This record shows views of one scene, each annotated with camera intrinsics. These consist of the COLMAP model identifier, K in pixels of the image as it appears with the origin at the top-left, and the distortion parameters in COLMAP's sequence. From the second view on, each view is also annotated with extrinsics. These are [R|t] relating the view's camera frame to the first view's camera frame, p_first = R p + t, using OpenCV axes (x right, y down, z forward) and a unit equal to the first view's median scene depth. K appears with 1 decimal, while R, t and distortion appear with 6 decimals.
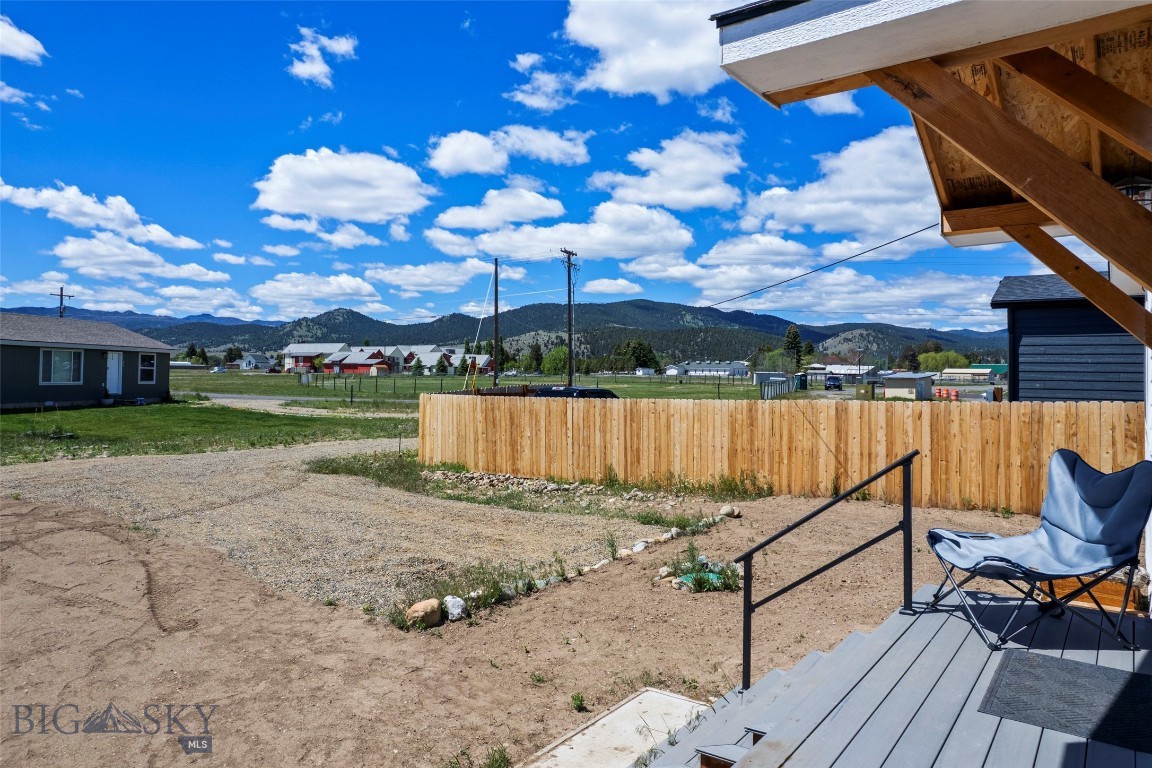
lens RADIAL K [[740.0, 0, 576.0], [0, 740.0, 384.0], [0, 0, 1]] dist [-0.088892, 0.079998]
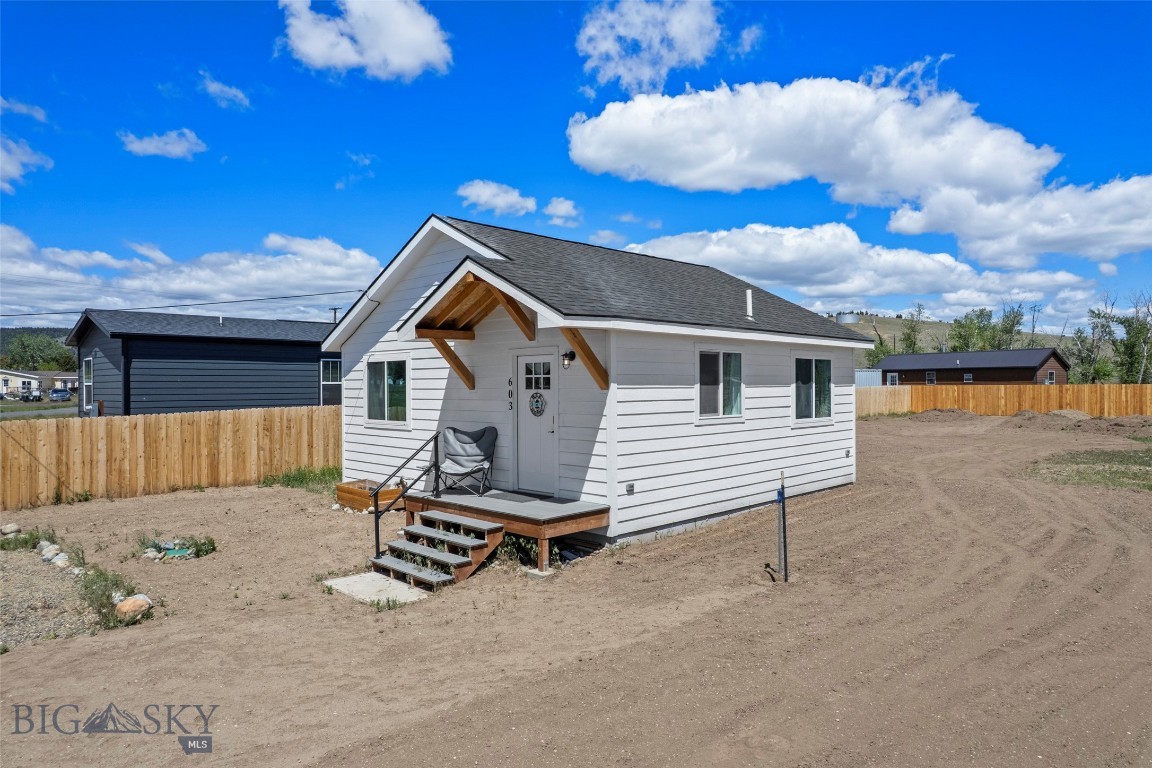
lens RADIAL K [[740.0, 0, 576.0], [0, 740.0, 384.0], [0, 0, 1]] dist [-0.088892, 0.079998]
pose [[0.133311, -0.015433, 0.990954, -0.685435], [0.013162, 0.999818, 0.013800, -0.038097], [-0.990987, 0.011203, 0.133490, 0.055104]]
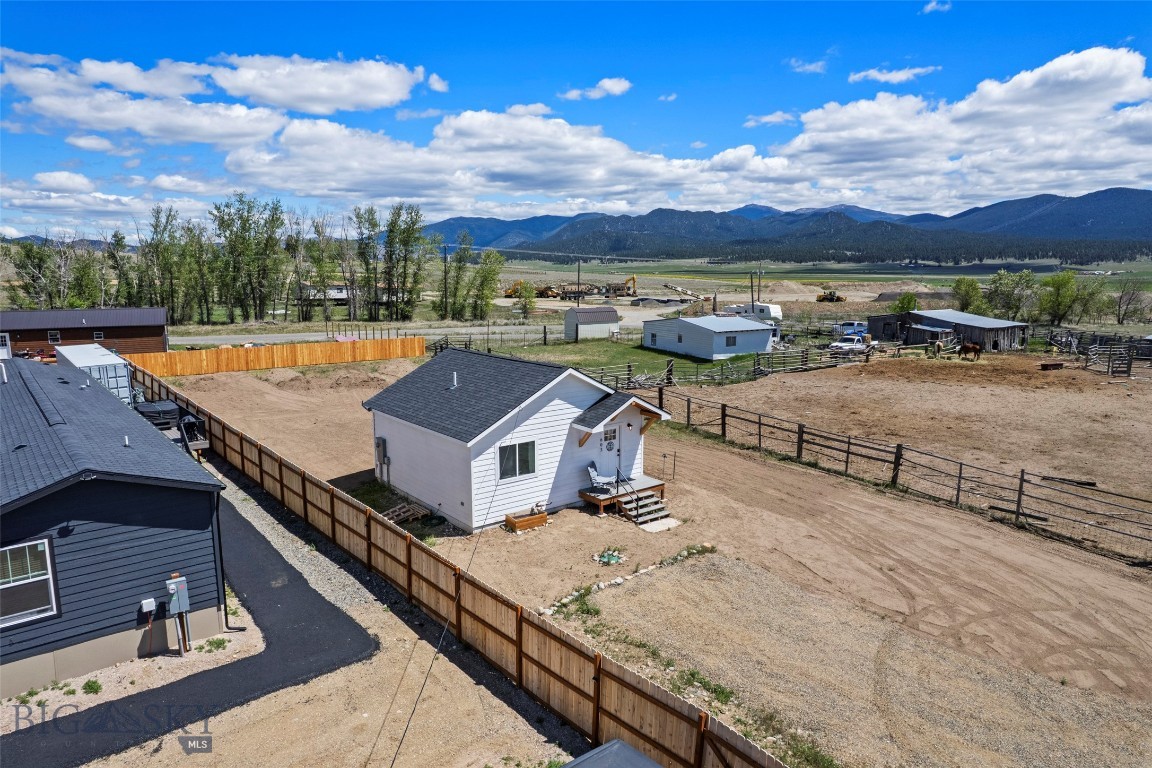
lens RADIAL K [[740.0, 0, 576.0], [0, 740.0, 384.0], [0, 0, 1]] dist [-0.088892, 0.079998]
pose [[-0.971805, -0.054304, 0.229446, -0.195201], [-0.015767, 0.985905, 0.166561, -0.552231], [-0.235257, 0.158247, -0.958964, 2.339111]]
